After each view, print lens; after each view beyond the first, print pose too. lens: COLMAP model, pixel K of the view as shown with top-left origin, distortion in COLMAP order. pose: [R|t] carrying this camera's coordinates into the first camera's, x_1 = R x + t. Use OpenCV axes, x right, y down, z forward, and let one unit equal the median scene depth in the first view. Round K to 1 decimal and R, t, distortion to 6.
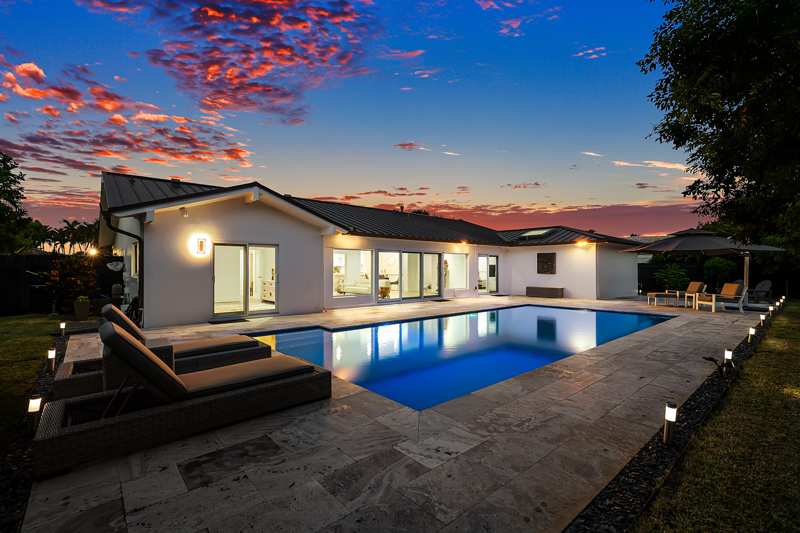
lens RADIAL K [[354.0, 0, 400.0], [0, 354.0, 266.5], [0, 0, 1]] dist [-0.000034, 0.000029]
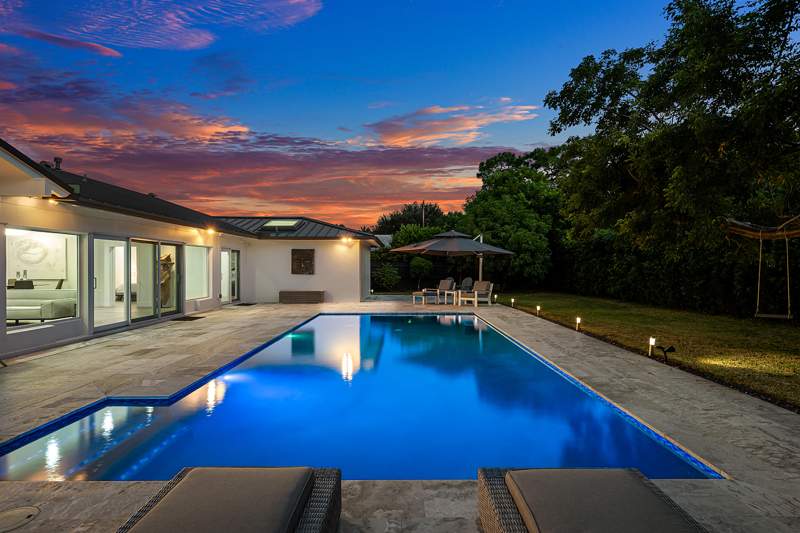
lens RADIAL K [[429.8, 0, 400.0], [0, 429.8, 266.5], [0, 0, 1]] dist [0.000853, 0.000182]
pose [[0.659114, 0.000314, 0.752043, -0.206557], [-0.004491, 0.999984, 0.003520, -0.002264], [-0.752029, -0.005698, 0.659105, 0.189573]]
